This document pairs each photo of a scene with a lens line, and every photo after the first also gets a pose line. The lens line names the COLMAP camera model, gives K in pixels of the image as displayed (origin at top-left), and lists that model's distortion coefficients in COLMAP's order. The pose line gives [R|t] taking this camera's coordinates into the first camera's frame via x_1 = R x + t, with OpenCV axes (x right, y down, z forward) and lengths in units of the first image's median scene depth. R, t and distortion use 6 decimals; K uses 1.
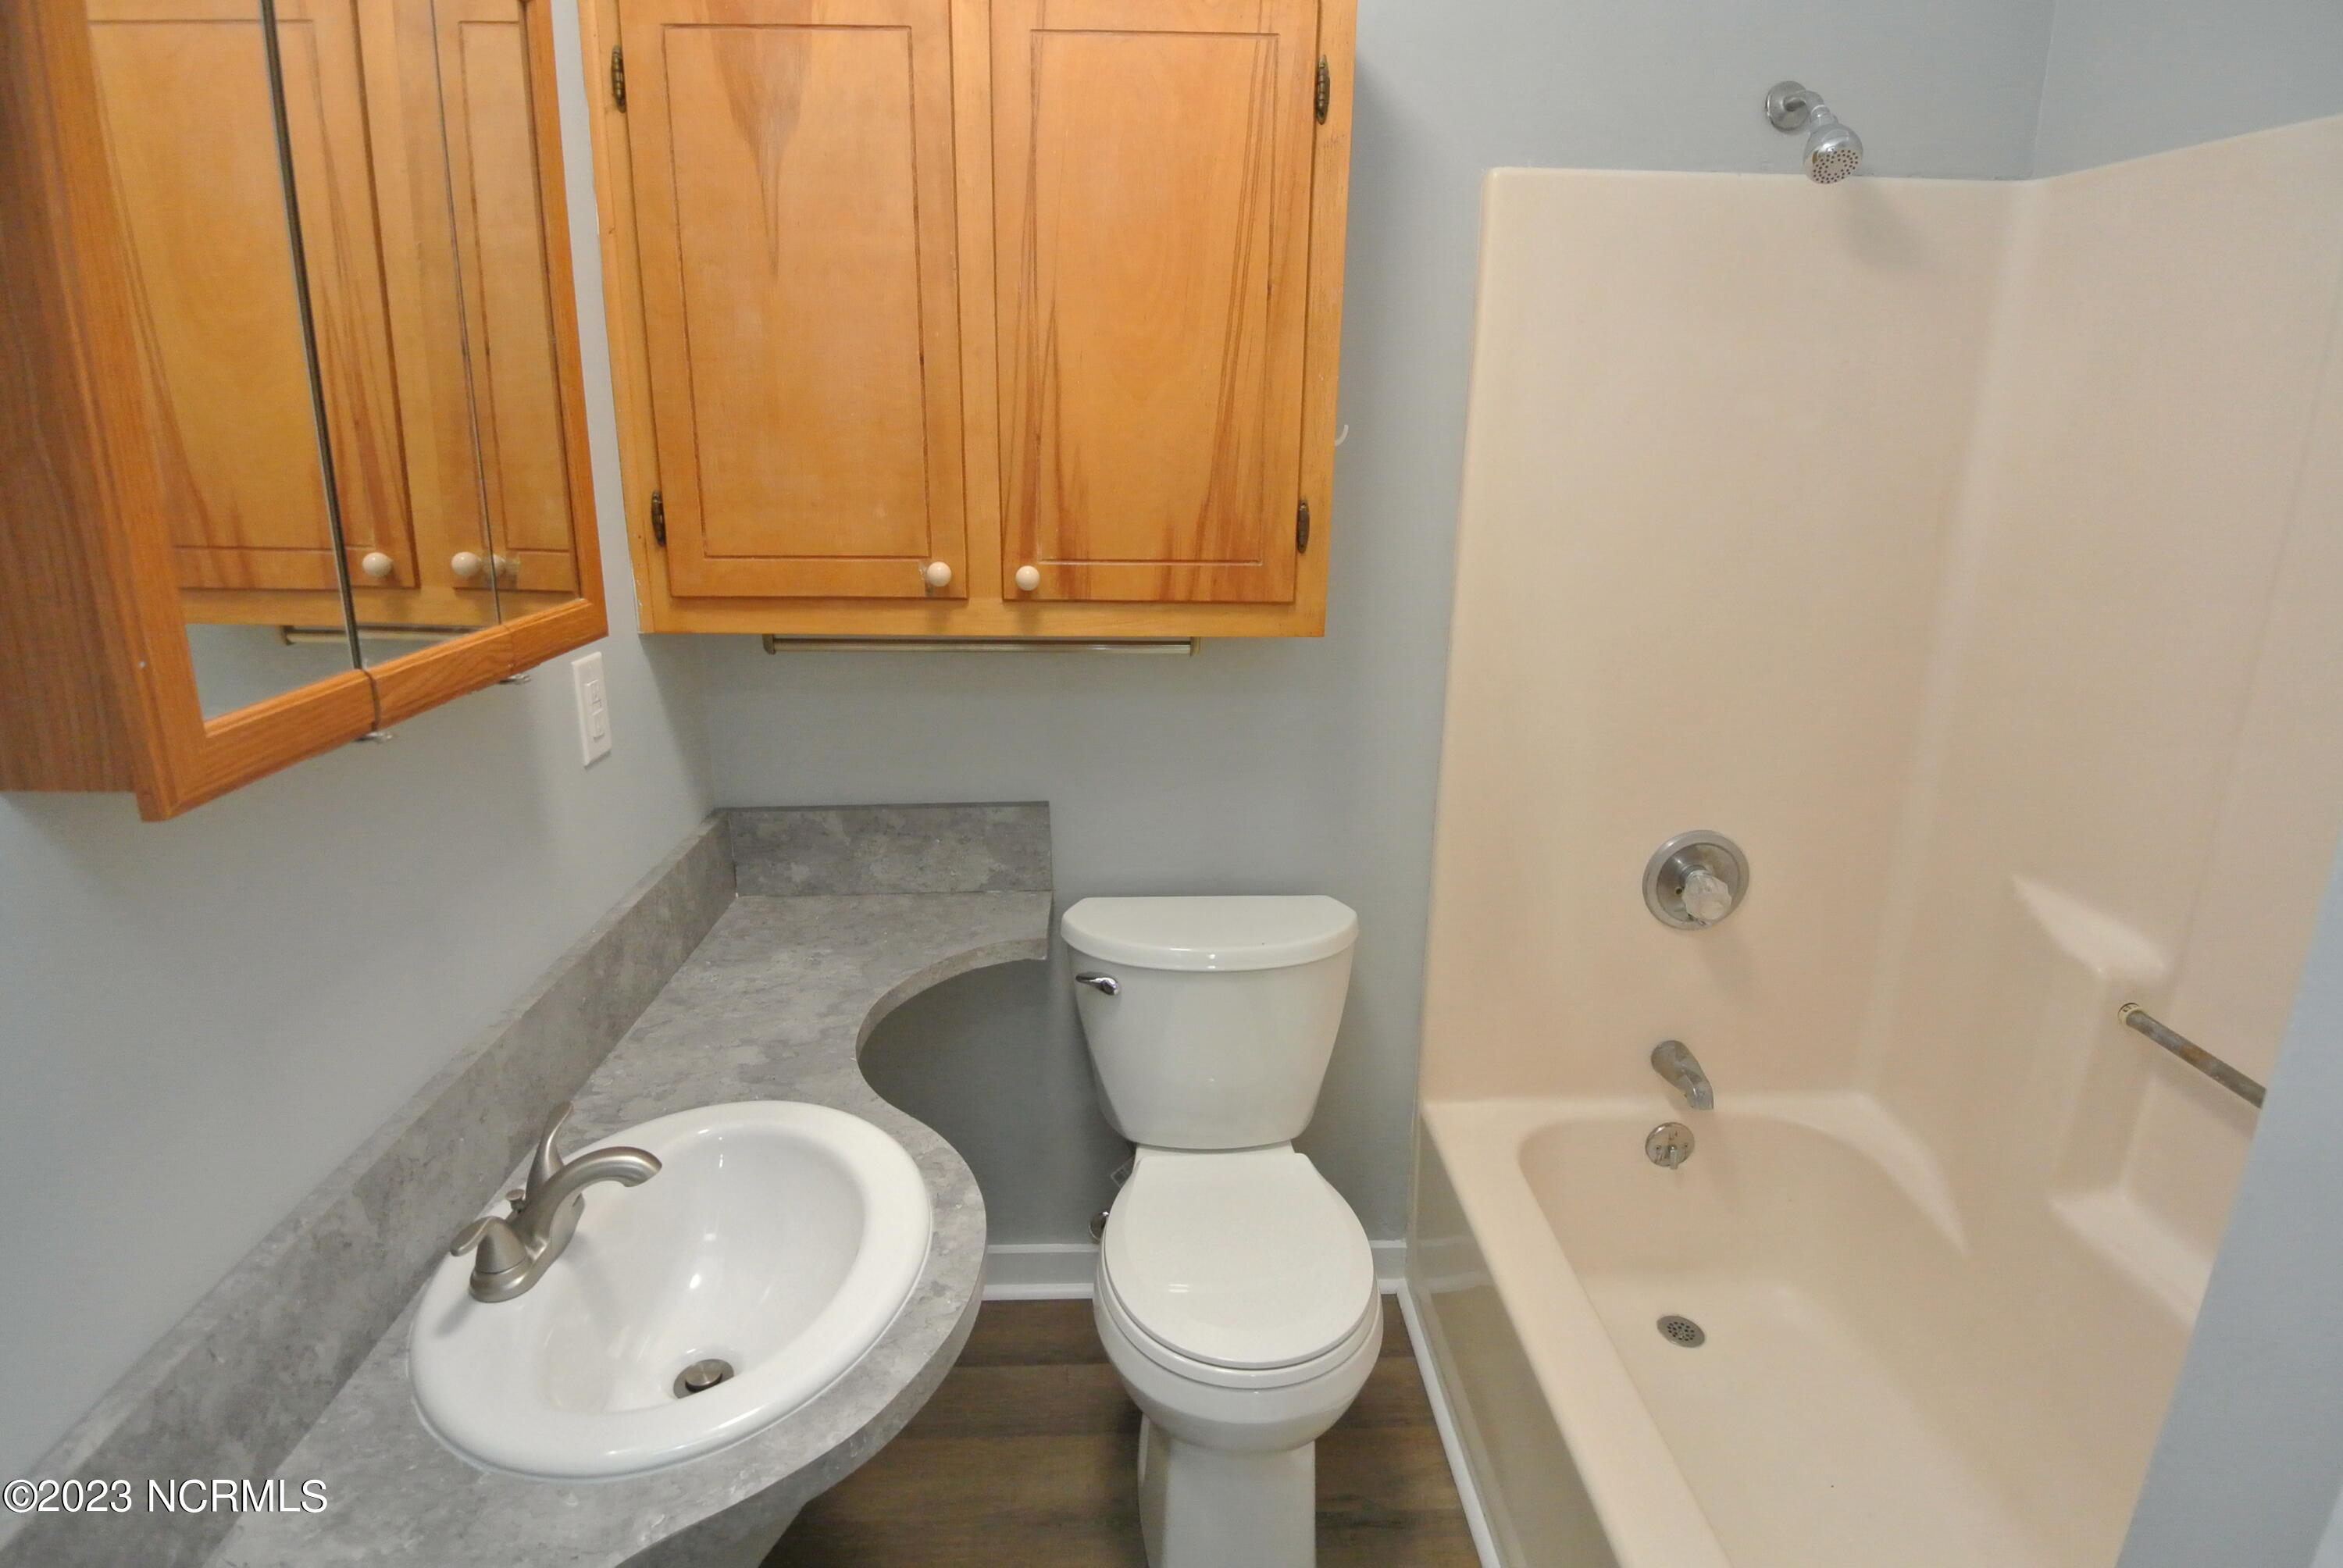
lens RADIAL K [[1247.1, 0, 1163.8], [0, 1247.1, 799.4], [0, 0, 1]] dist [-0.015440, -0.022761]
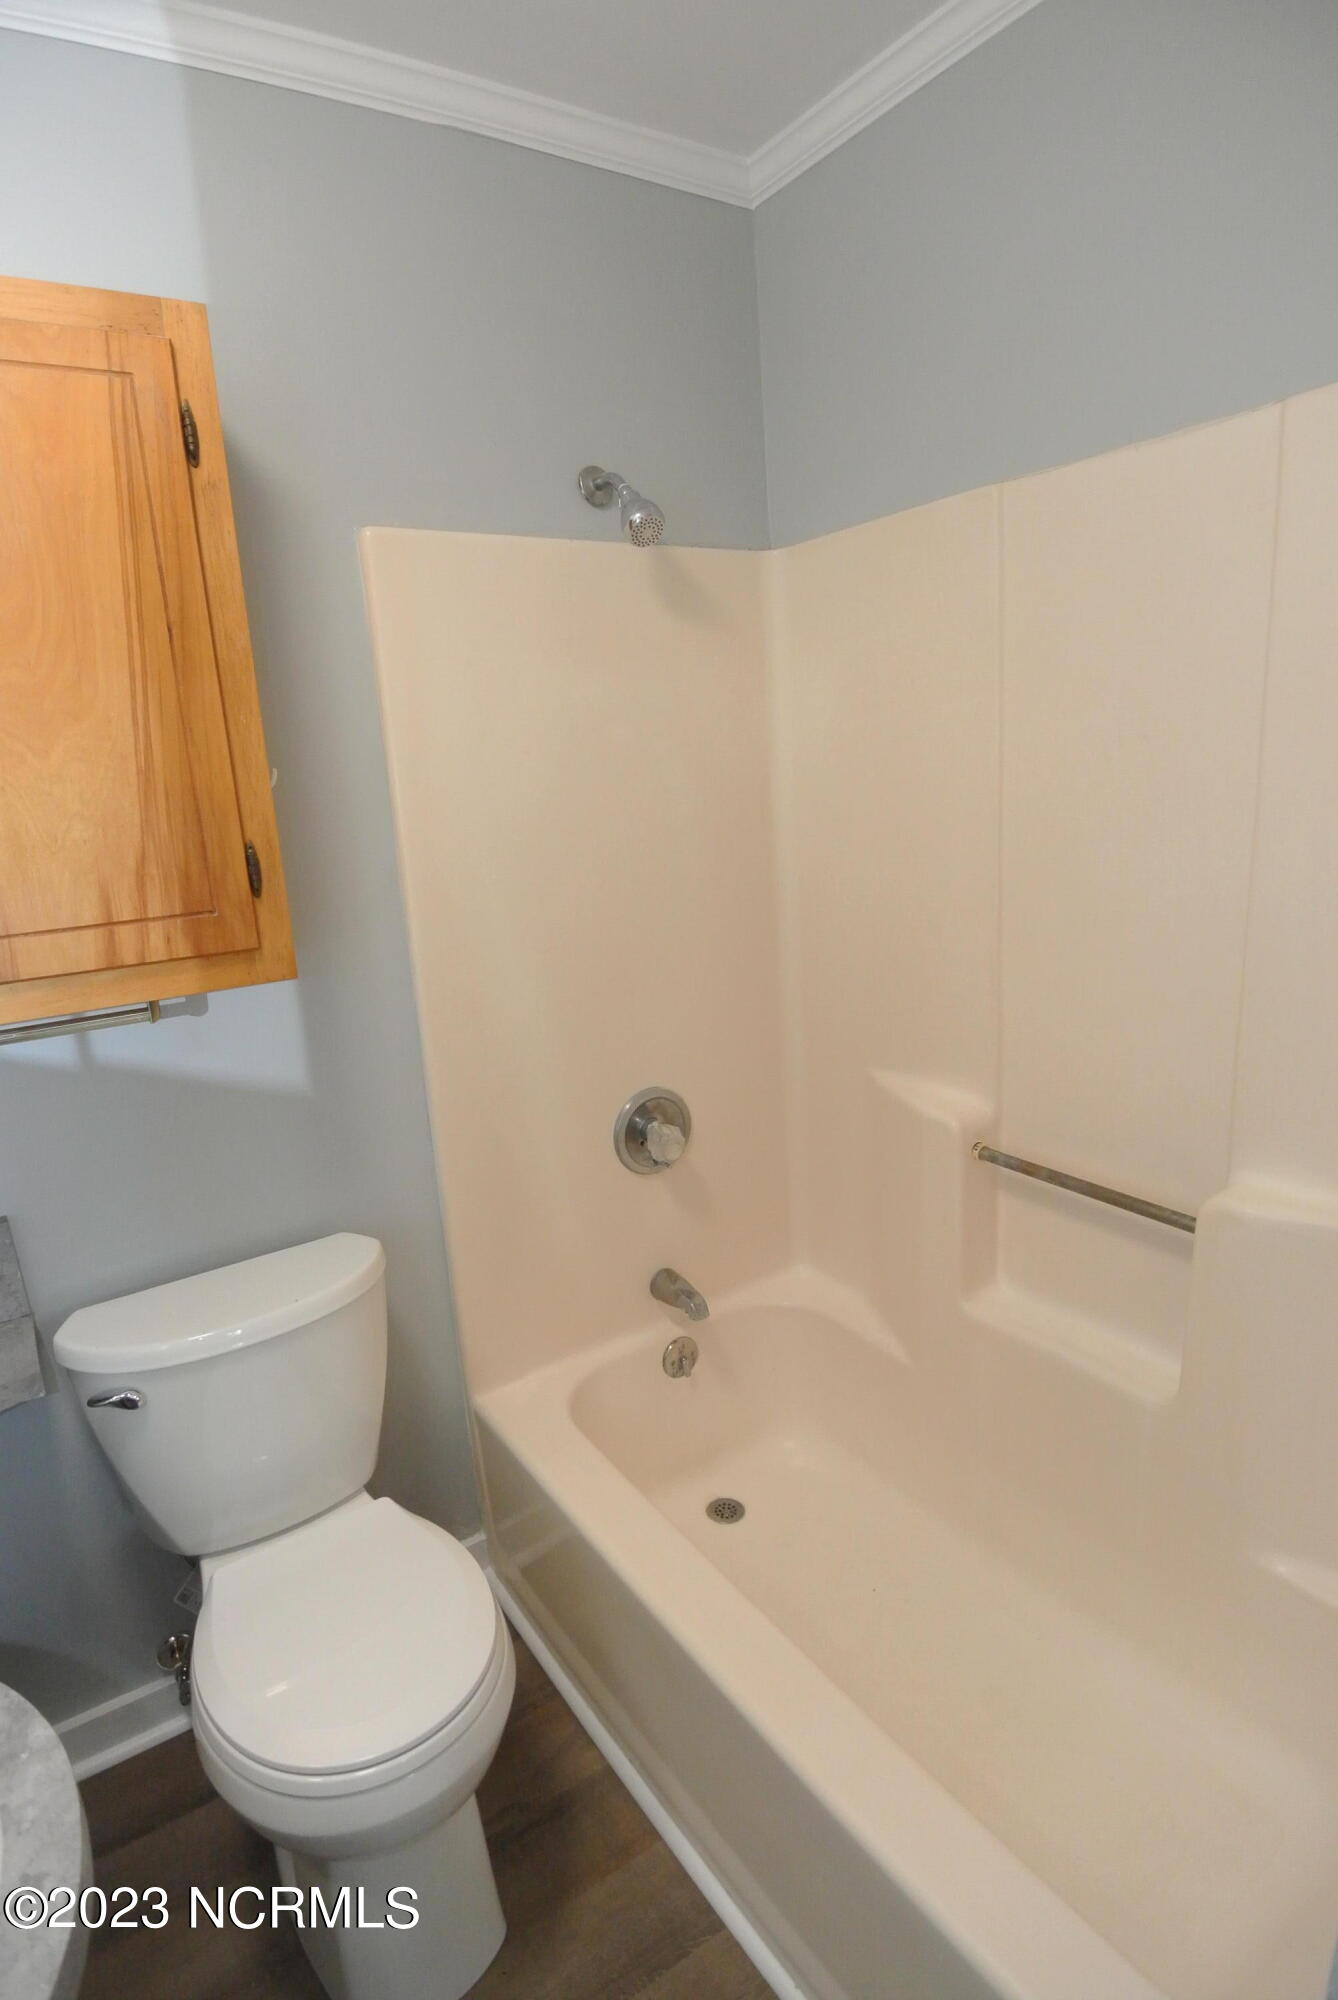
lens RADIAL K [[1069.8, 0, 697.6], [0, 1069.8, 1021.2], [0, 0, 1]] dist [-0.015676, -0.020522]
pose [[0.846288, -0.185071, 0.499545, -0.033564], [0.223313, 0.974594, -0.017251, -0.013137], [-0.483661, 0.126154, 0.866116, 0.130535]]
